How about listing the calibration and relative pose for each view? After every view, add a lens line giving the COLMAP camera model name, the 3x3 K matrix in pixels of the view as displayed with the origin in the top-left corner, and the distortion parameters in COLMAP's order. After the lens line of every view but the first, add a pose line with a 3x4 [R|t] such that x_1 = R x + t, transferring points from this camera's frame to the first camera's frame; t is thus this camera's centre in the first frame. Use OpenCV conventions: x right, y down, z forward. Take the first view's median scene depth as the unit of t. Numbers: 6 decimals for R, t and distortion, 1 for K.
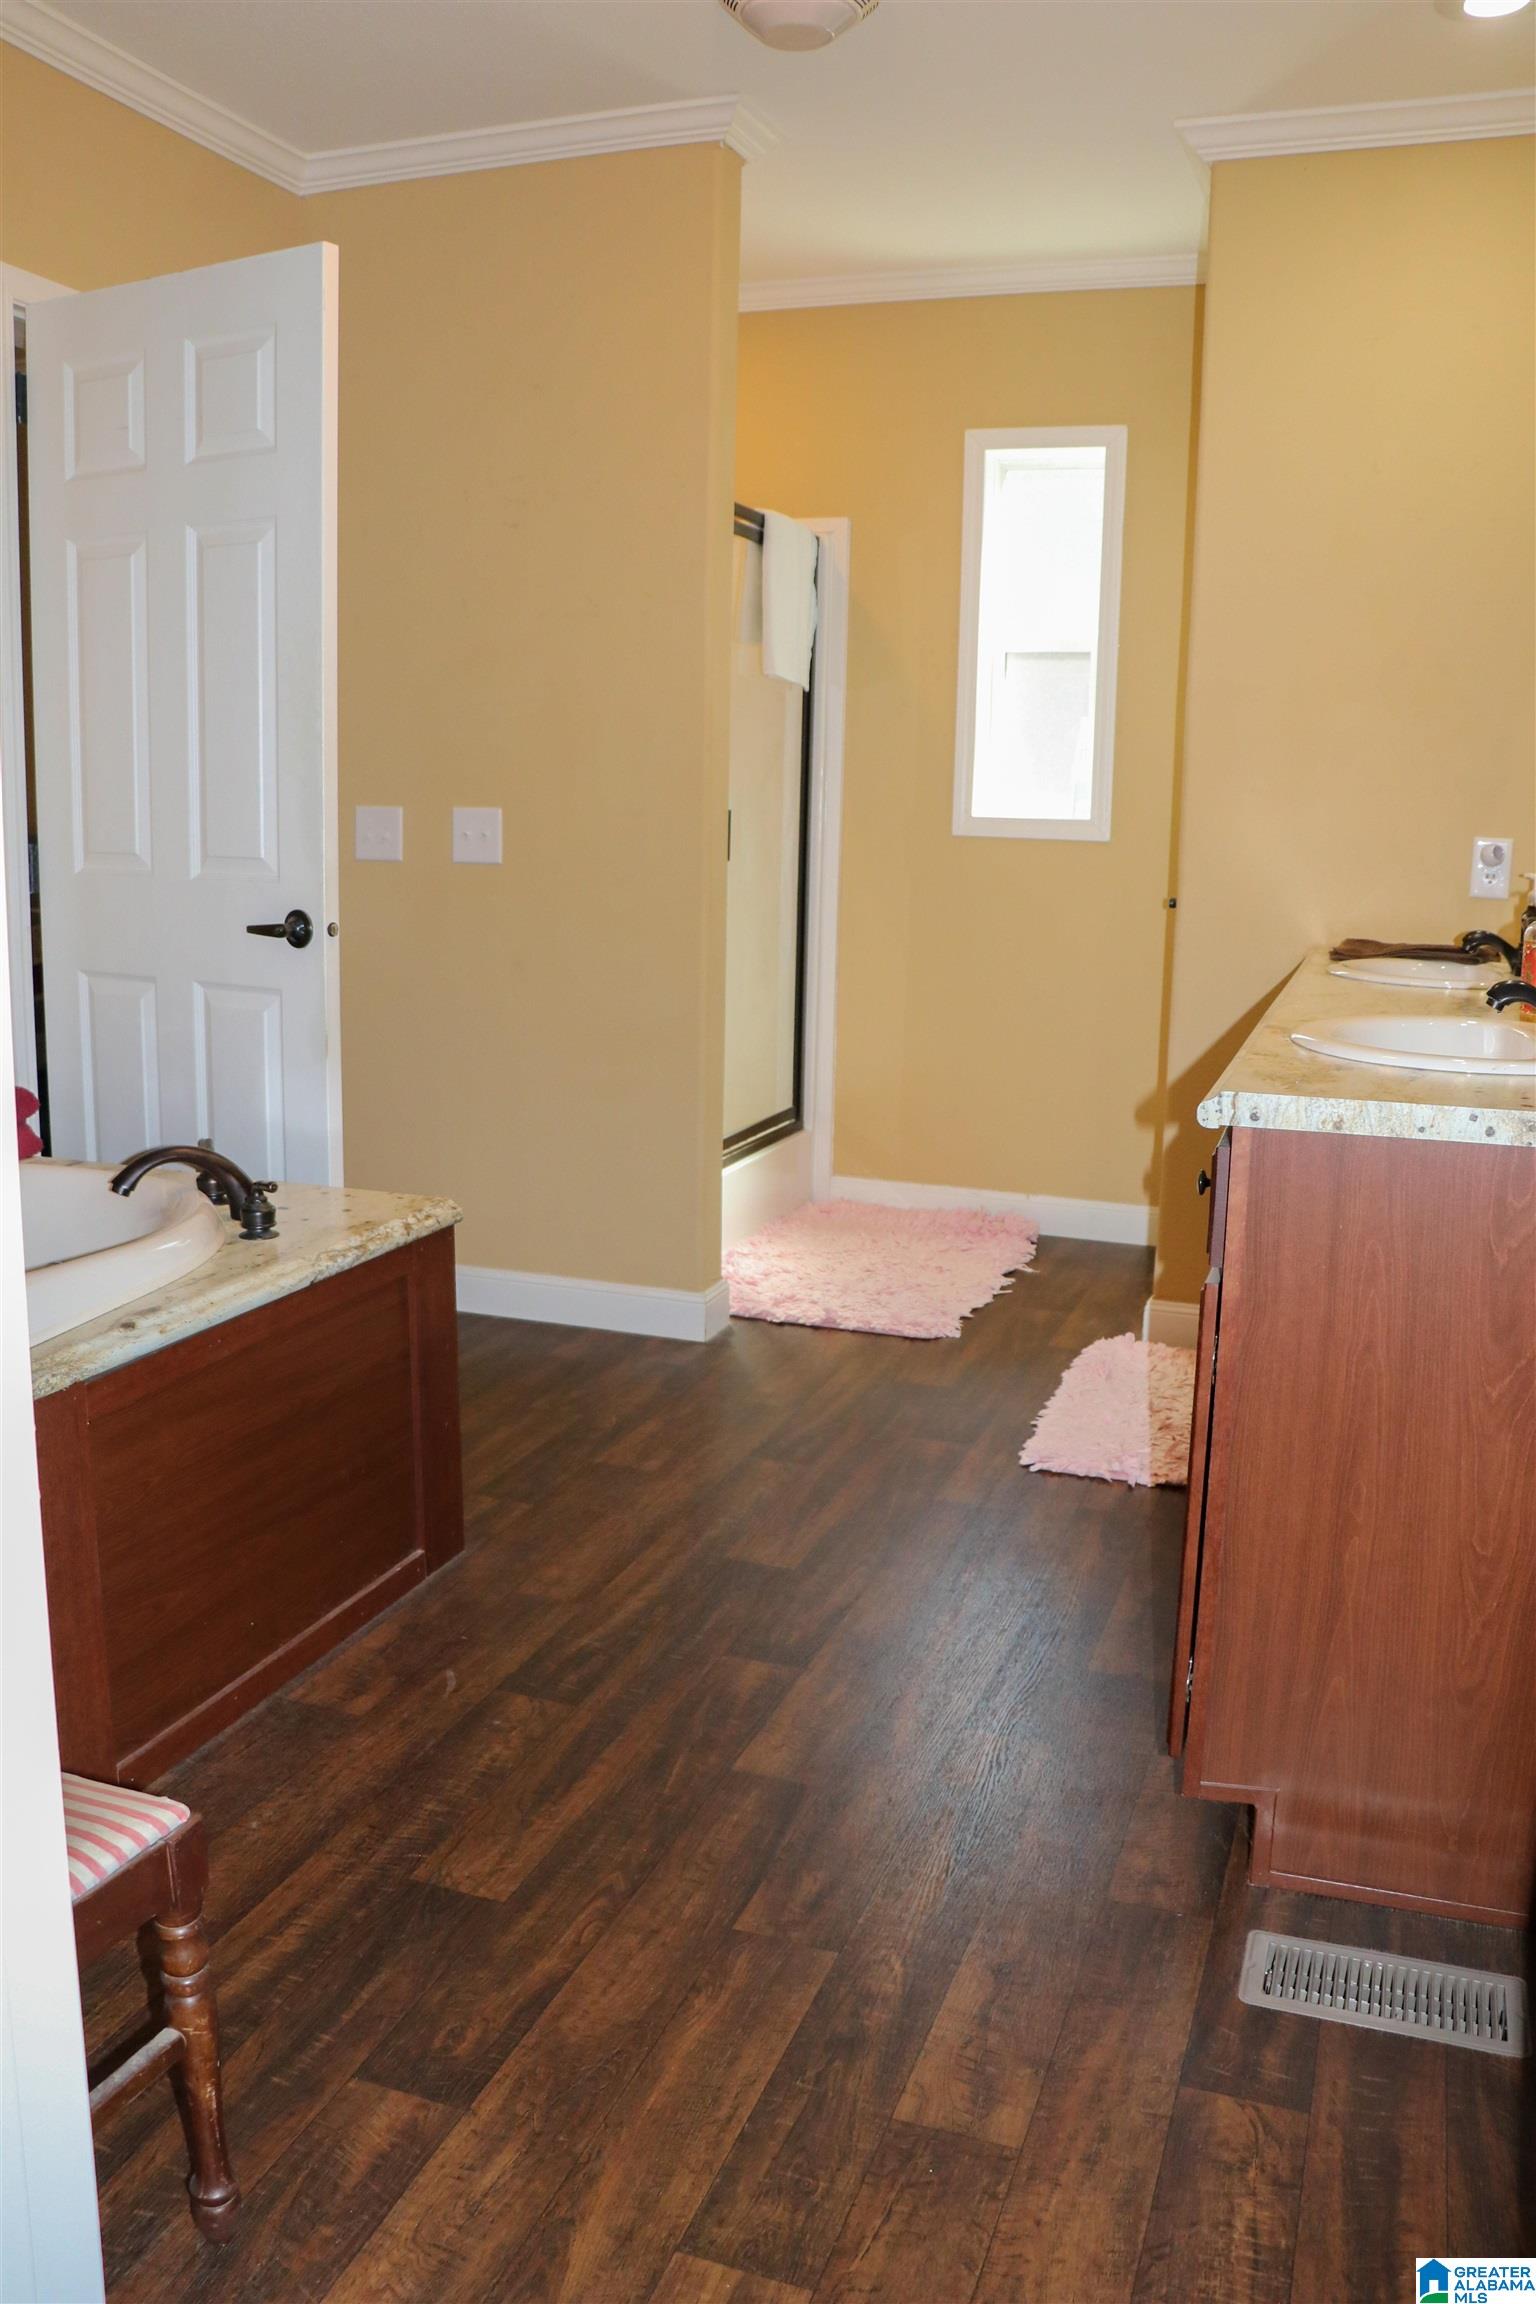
lens RADIAL K [[1872.2, 0, 768.0], [0, 1872.2, 1152.0], [0, 0, 1]] dist [-0.198369, 0.140673]
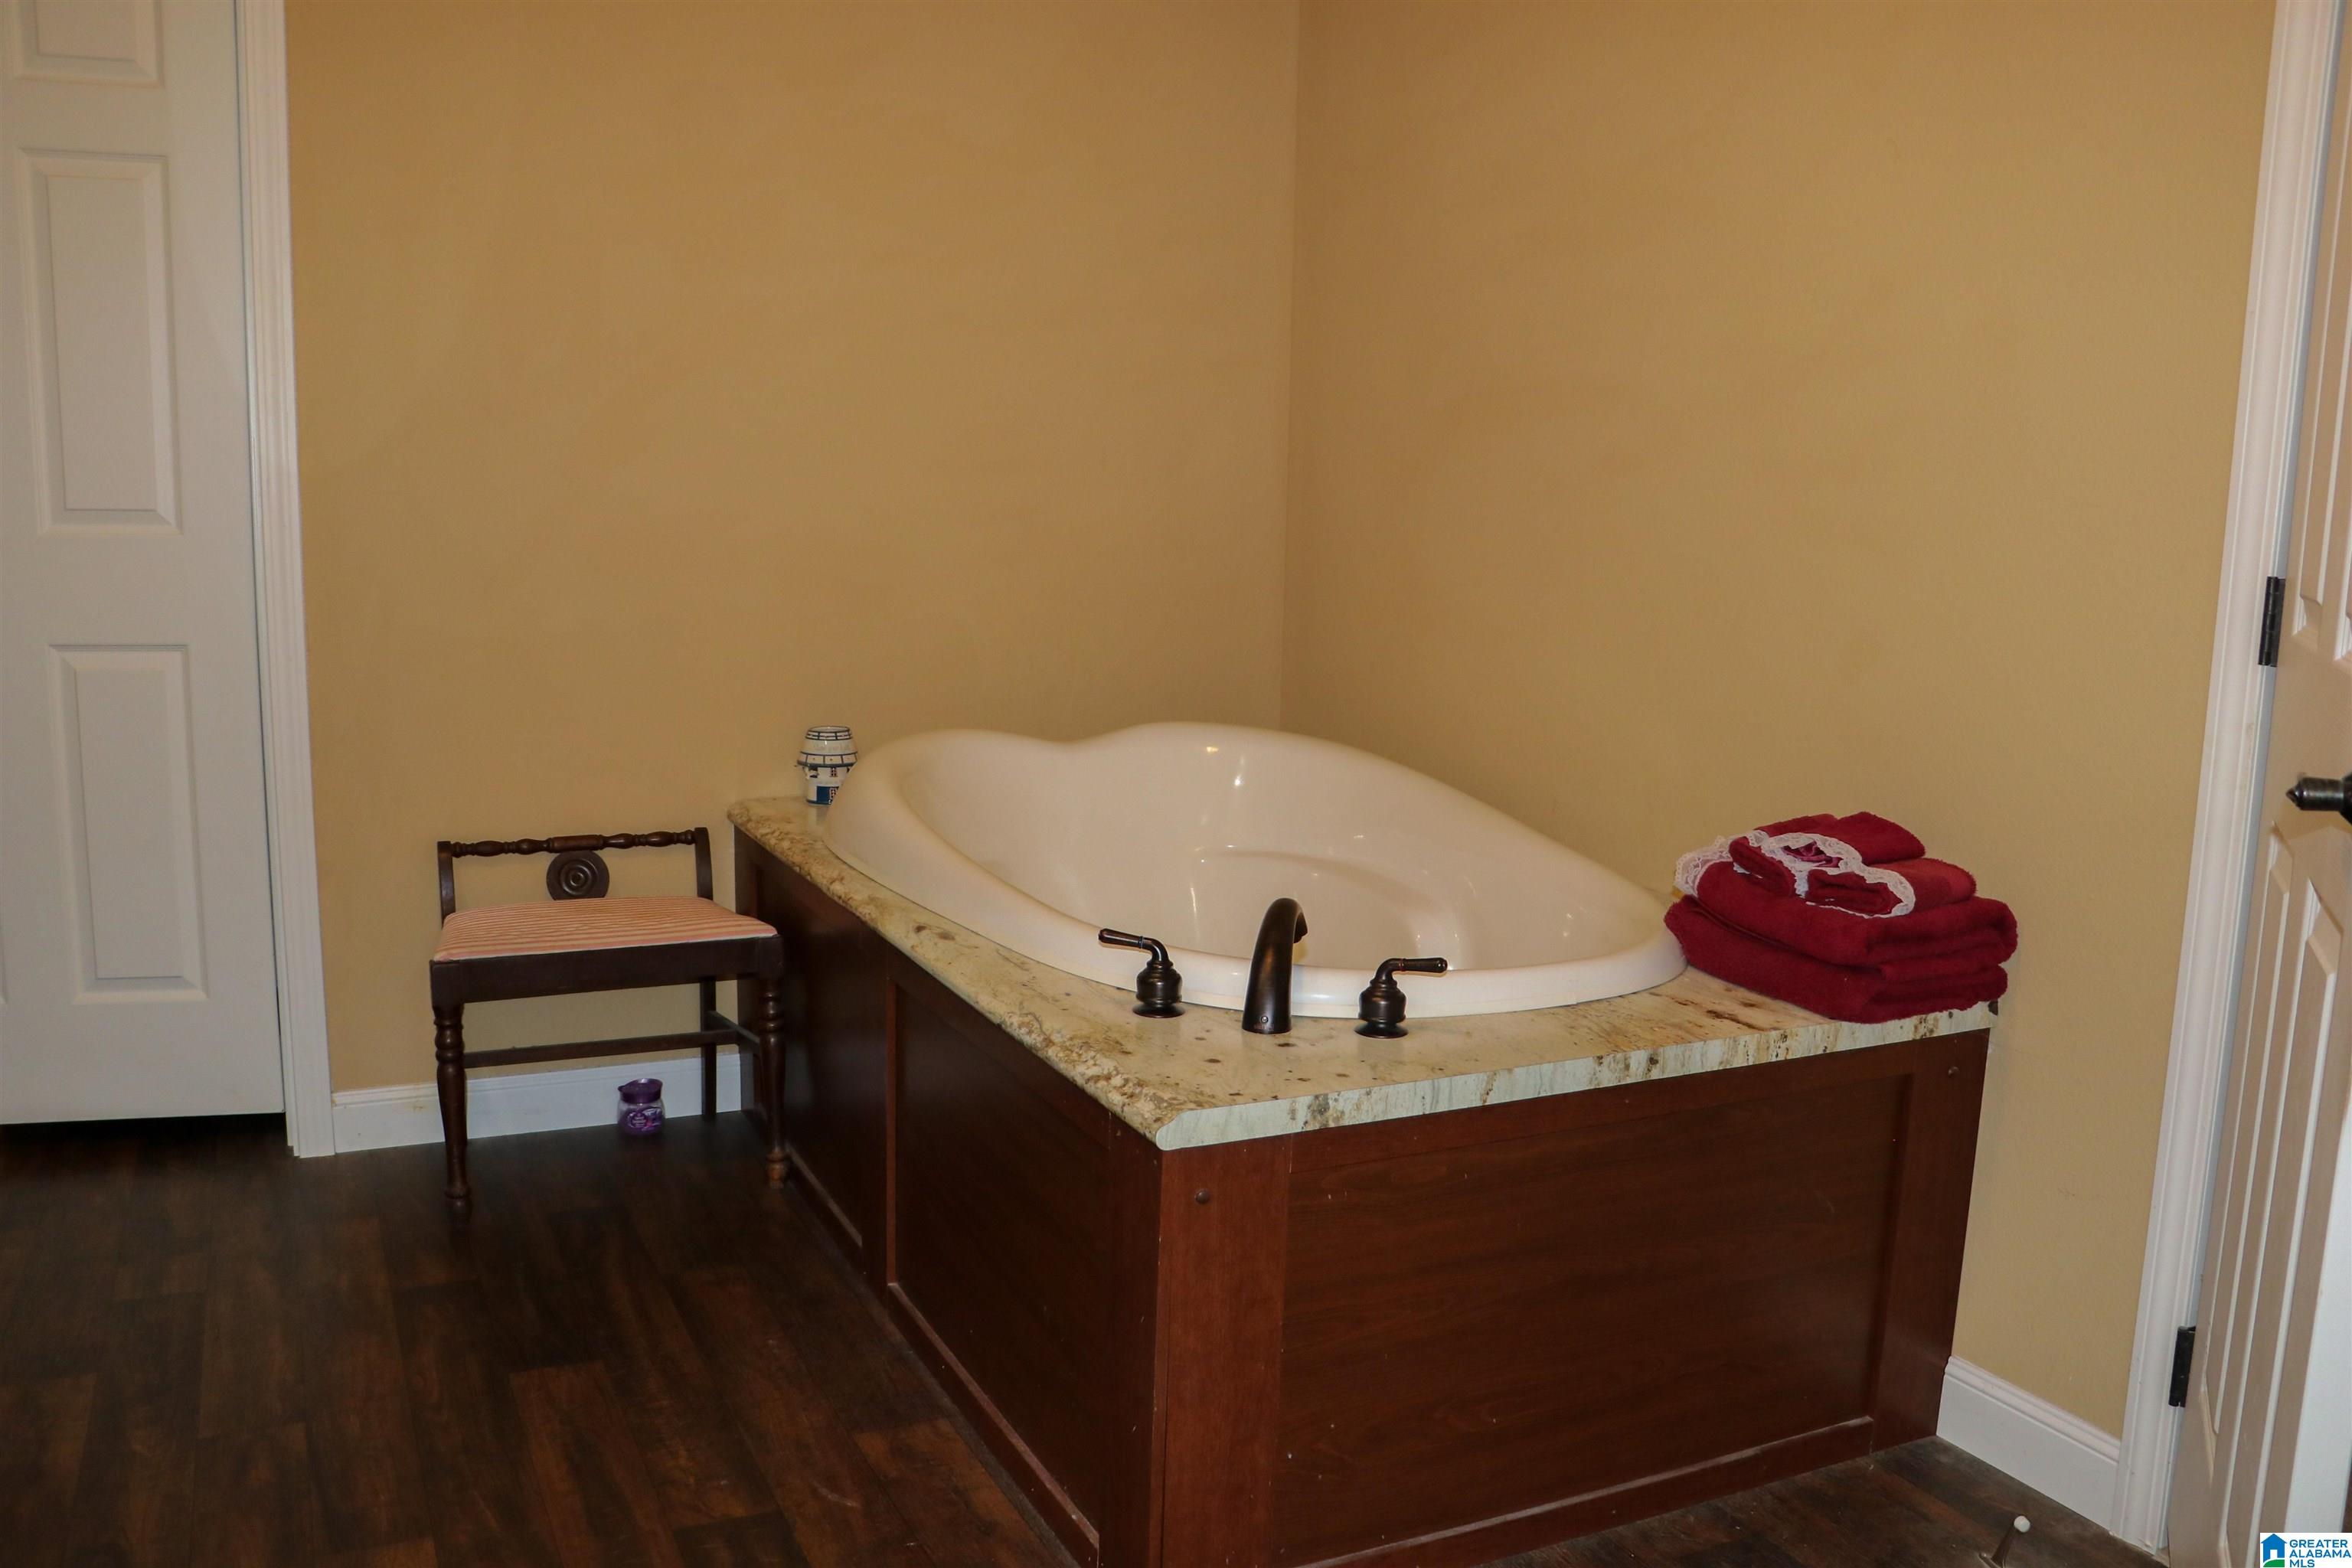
lens RADIAL K [[1911.2, 0, 1176.0], [0, 1911.2, 784.0], [0, 0, 1]] dist [-0.198369, 0.140673]
pose [[-0.696956, 0.077790, -0.712882, 0.334546], [-0.177906, 0.944265, 0.276970, -0.316699], [0.694696, 0.319862, -0.644272, 1.763724]]
